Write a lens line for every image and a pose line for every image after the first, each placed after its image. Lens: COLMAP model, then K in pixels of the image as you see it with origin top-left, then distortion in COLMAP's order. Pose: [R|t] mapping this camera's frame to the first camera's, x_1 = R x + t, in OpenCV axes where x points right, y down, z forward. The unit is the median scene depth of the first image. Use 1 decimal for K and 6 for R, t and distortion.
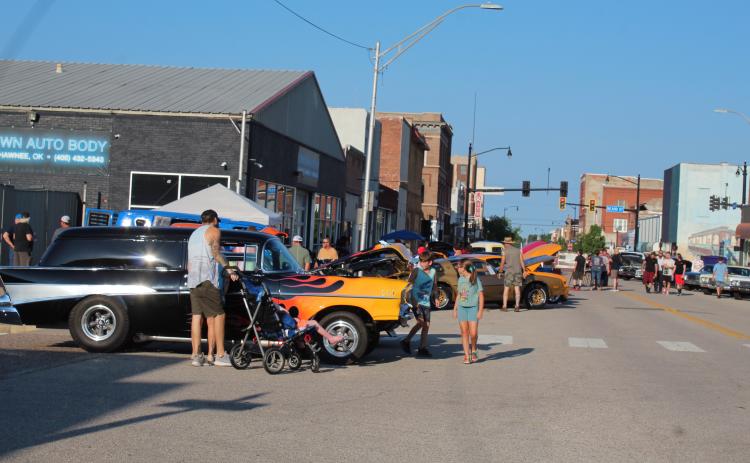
lens RADIAL K [[1393.1, 0, 375.0], [0, 1393.1, 231.5], [0, 0, 1]] dist [-0.020987, -0.052389]
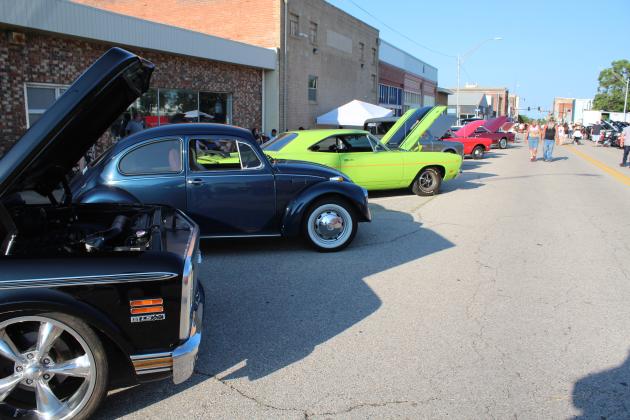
lens RADIAL K [[519.2, 0, 305.9], [0, 519.2, 209.9], [0, 0, 1]] dist [-0.154489, 0.132699]
pose [[0.949503, 0.010515, -0.313581, -0.103706], [0.042534, 0.985898, 0.161850, -0.016815], [0.310860, -0.167015, 0.935666, -1.492792]]
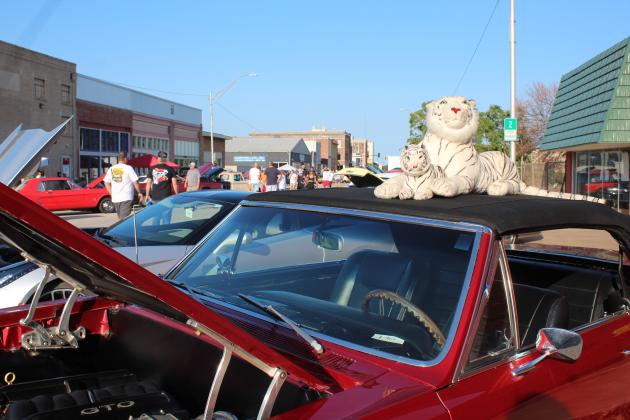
lens RADIAL K [[640.5, 0, 304.2], [0, 640.5, 208.9], [0, 0, 1]] dist [-0.128637, 0.173606]
pose [[0.997621, -0.045424, -0.051850, 0.080771], [0.048531, 0.996998, 0.060330, -0.006032], [0.048954, -0.062703, 0.996831, -1.485762]]
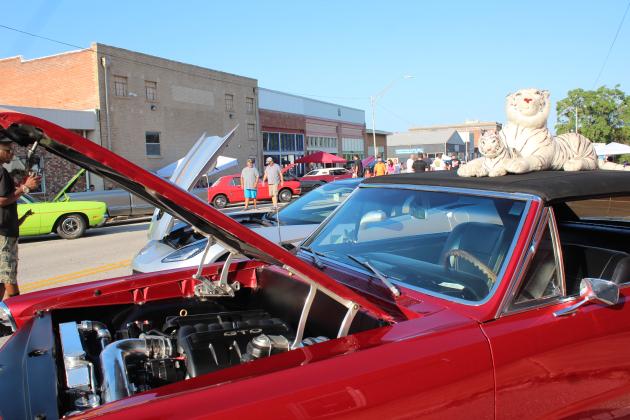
lens RADIAL K [[562.8, 0, 308.5], [0, 562.8, 210.7], [0, 0, 1]] dist [-0.160710, 0.157429]
pose [[0.946010, -0.070380, -0.316404, 0.087892], [0.095975, 0.993191, 0.066029, -0.005129], [0.309602, -0.092831, 0.946324, -1.491805]]
